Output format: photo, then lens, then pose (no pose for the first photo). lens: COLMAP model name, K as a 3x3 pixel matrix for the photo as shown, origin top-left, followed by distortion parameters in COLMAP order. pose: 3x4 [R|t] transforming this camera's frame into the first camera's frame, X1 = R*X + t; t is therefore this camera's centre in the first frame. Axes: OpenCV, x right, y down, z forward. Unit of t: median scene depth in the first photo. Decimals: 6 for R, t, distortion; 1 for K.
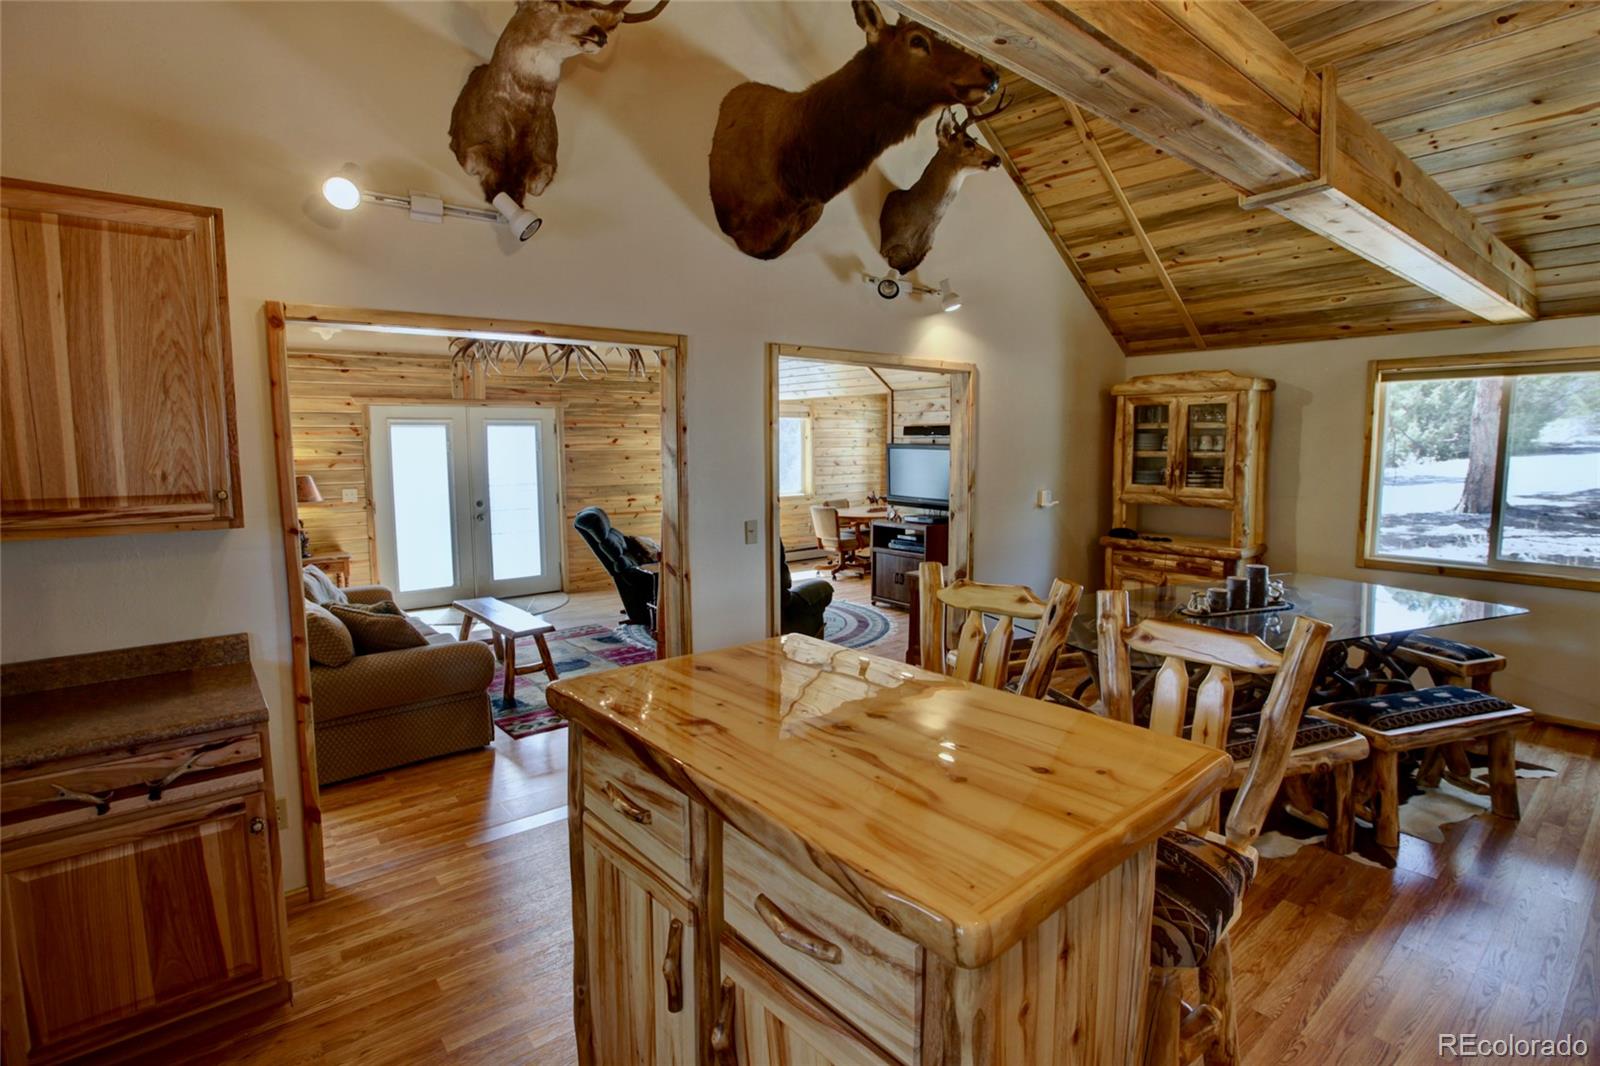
lens RADIAL K [[775.2, 0, 794.0], [0, 775.2, 519.8], [0, 0, 1]] dist [-0.050881, 0.020217]
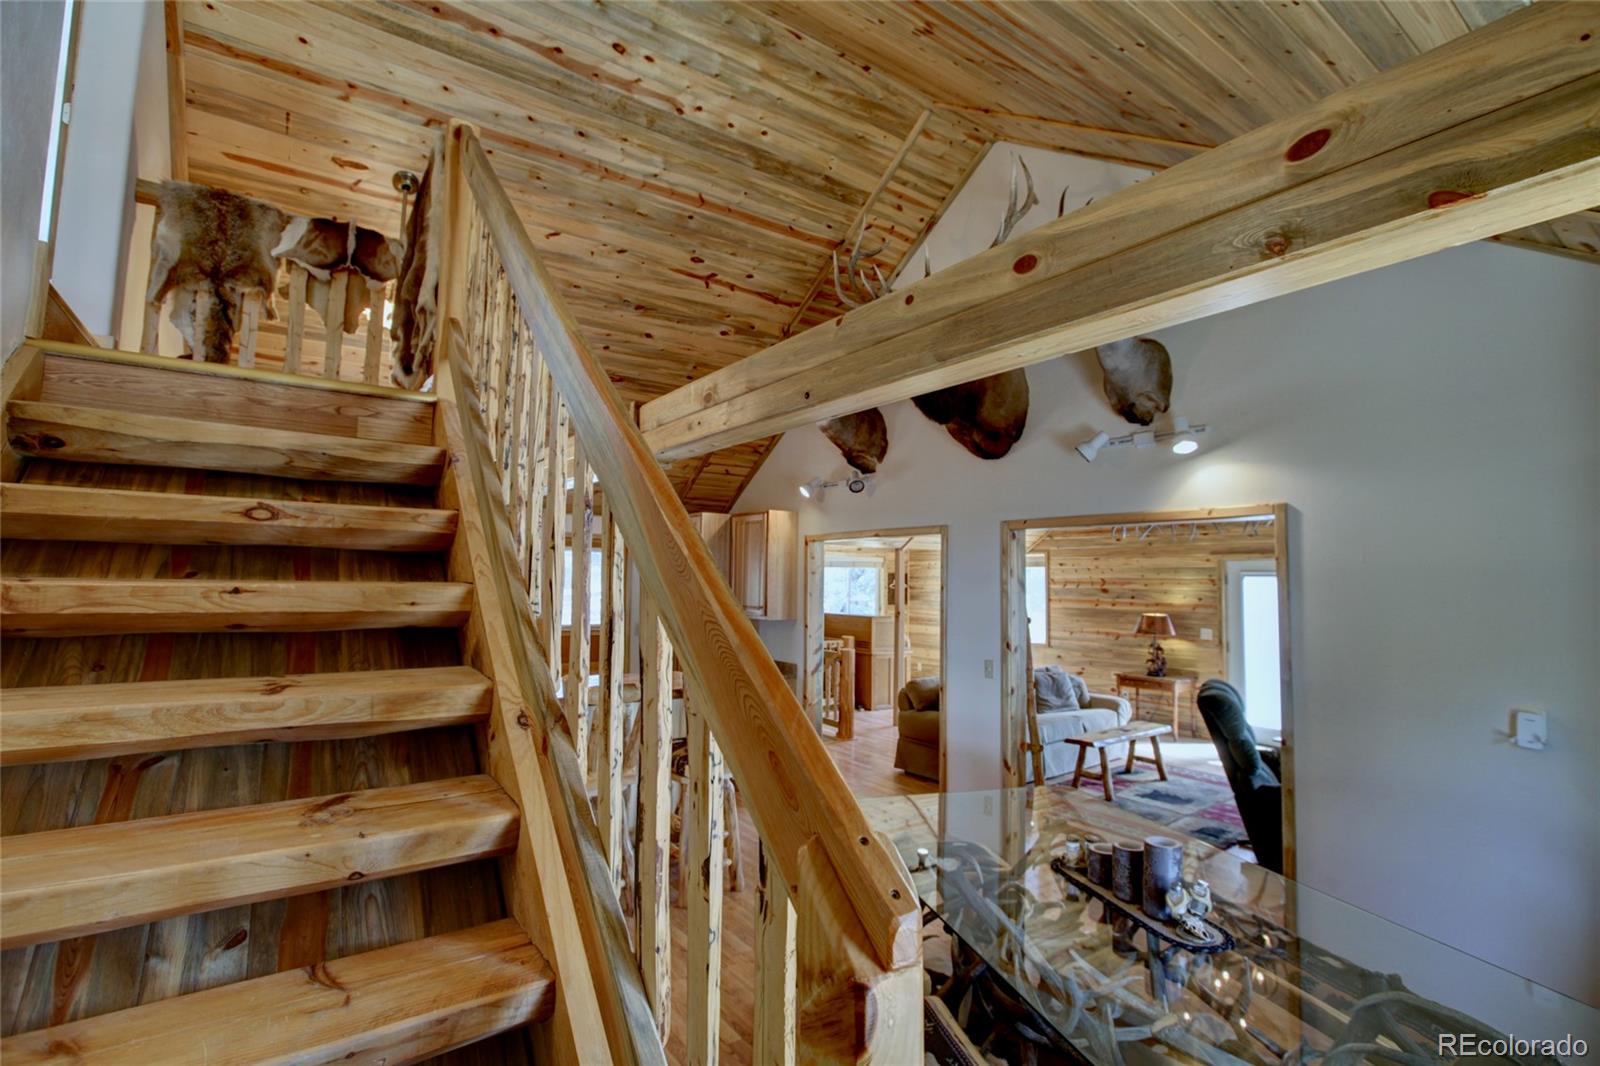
lens RADIAL K [[750.4, 0, 806.9], [0, 750.4, 529.9], [0, 0, 1]] dist [-0.048765, 0.017195]
pose [[-0.053821, -0.060586, -0.996711, 0.841992], [-0.113276, 0.992085, -0.054188, -0.076884], [0.992105, 0.109987, -0.060258, 0.524404]]
